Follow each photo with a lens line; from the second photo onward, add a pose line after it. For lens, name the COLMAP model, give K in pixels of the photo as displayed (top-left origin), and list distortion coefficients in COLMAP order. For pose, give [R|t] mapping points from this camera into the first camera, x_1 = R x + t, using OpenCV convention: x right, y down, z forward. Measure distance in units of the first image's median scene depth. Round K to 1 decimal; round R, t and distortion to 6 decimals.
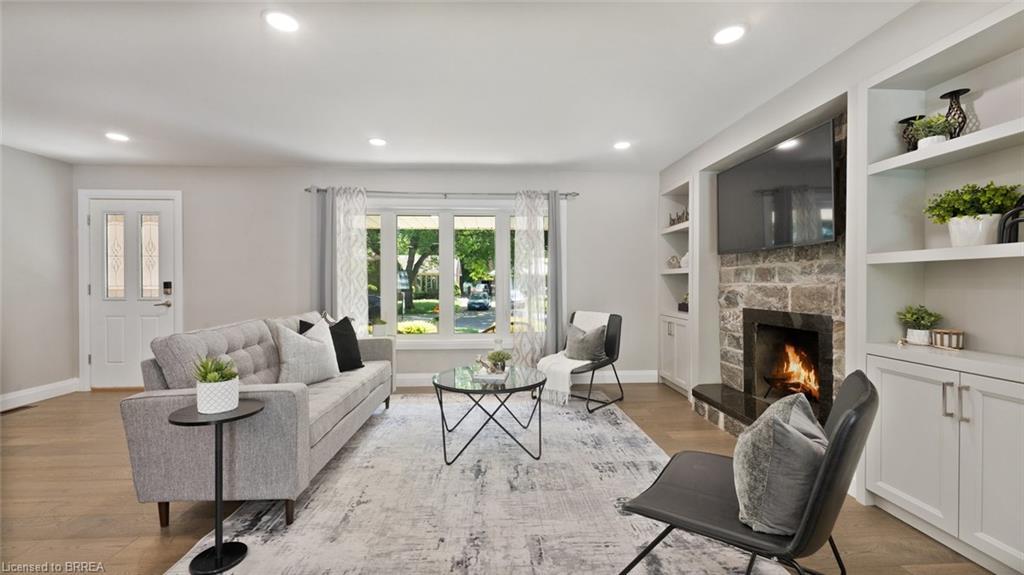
lens RADIAL K [[406.9, 0, 514.6], [0, 406.9, 286.7], [0, 0, 1]] dist [-0.000283, -0.000365]
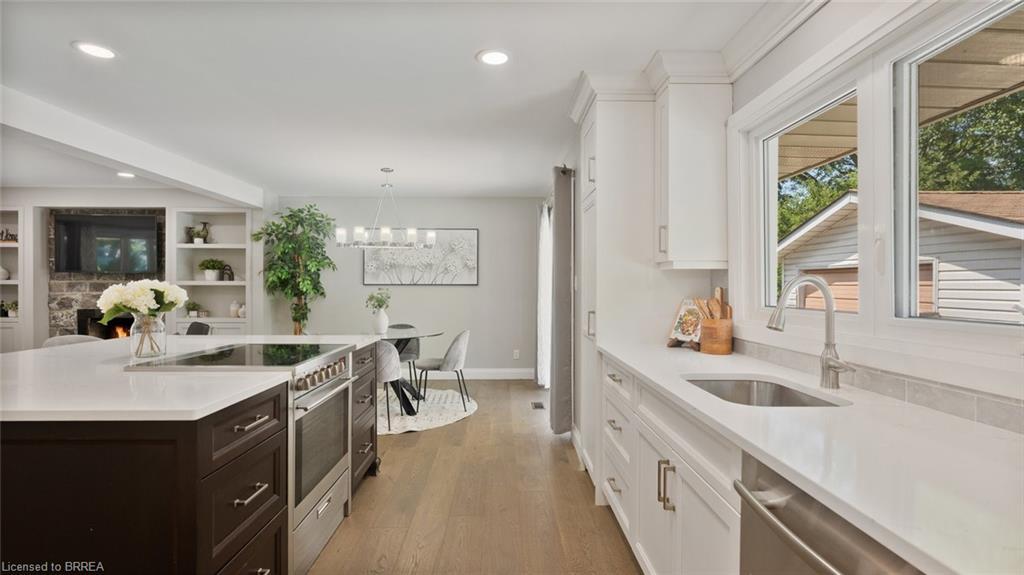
lens RADIAL K [[469.3, 0, 512.0], [0, 469.3, 287.5], [0, 0, 1]] dist [0.000845, -0.000406]
pose [[0.033286, -0.000433, 0.999446, -1.083403], [0.005412, 0.999985, 0.000253, -0.018327], [-0.999431, 0.005401, 0.033288, -0.629735]]
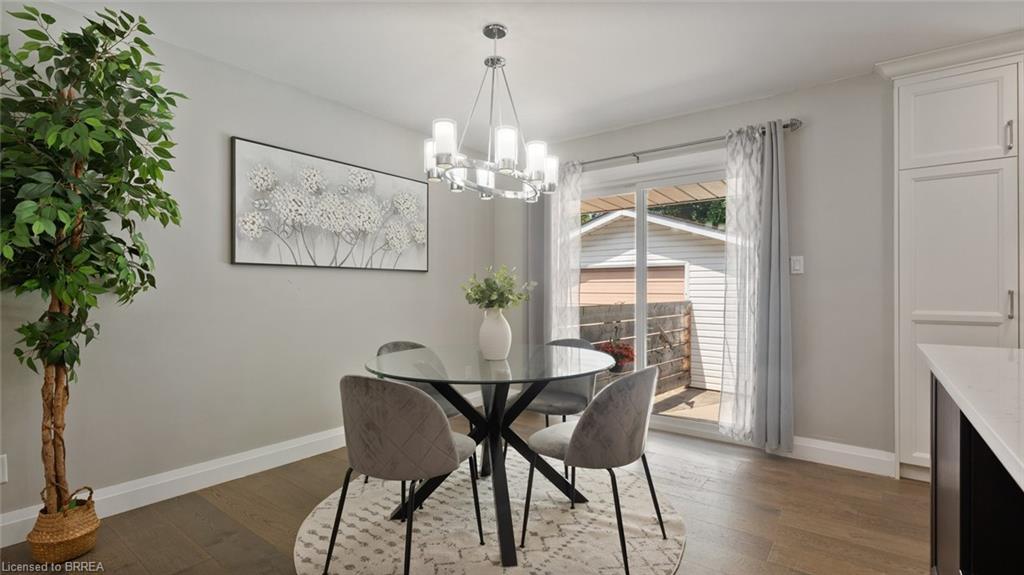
lens RADIAL K [[469.3, 0, 512.0], [0, 469.3, 287.5], [0, 0, 1]] dist [0.000845, -0.000406]
pose [[-0.759087, 0.004207, 0.650976, -0.198905], [0.004846, 0.999988, -0.000813, 0.011169], [-0.650972, 0.002538, -0.759098, 0.273639]]
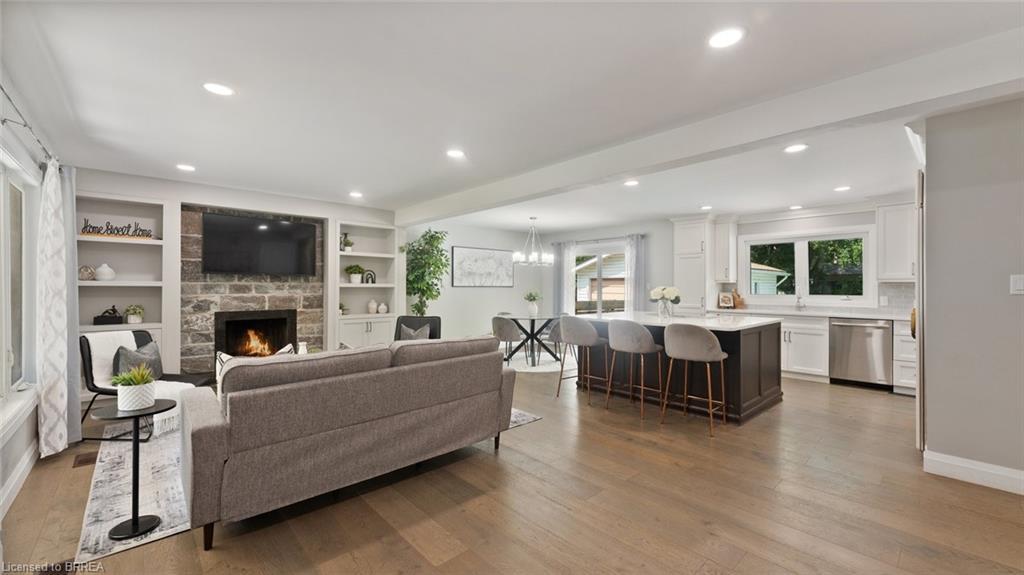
lens RADIAL K [[406.9, 0, 514.6], [0, 406.9, 286.7], [0, 0, 1]] dist [-0.000283, -0.000365]
pose [[-0.636676, -0.001065, 0.771131, -1.195591], [0.003592, 0.999984, 0.004347, -0.038314], [-0.771123, 0.005538, -0.636662, 1.093599]]
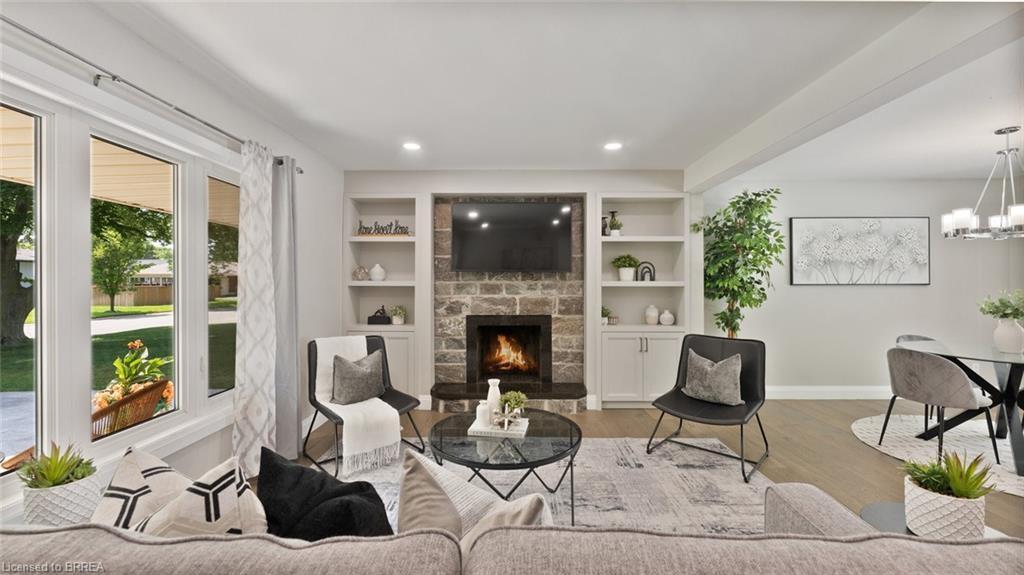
lens RADIAL K [[405.5, 0, 512.4], [0, 405.5, 279.8], [0, 0, 1]] dist [-0.002124, -0.000325]
pose [[0.066389, 0.008942, 0.997754, -0.667832], [0.009142, 0.999912, -0.009570, -0.042834], [-0.997752, 0.009757, 0.066301, 0.773747]]
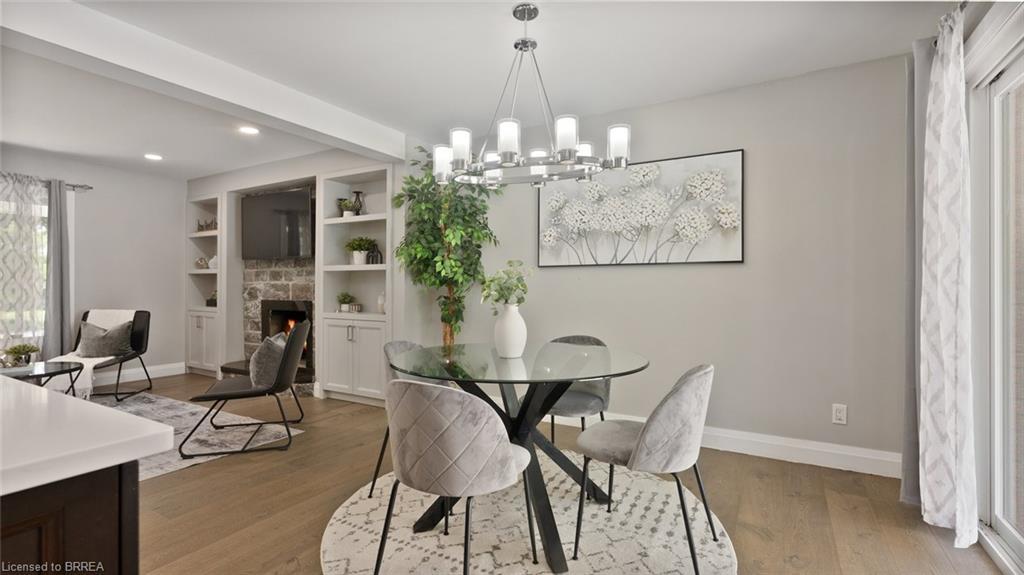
lens RADIAL K [[464.8, 0, 515.1], [0, 464.8, 284.0], [0, 0, 1]] dist [-0.003530, -0.001152]
pose [[0.544996, 0.005854, 0.838419, -0.277251], [0.005150, 0.999933, -0.010329, 0.019196], [-0.838423, 0.009948, 0.544929, -0.556843]]
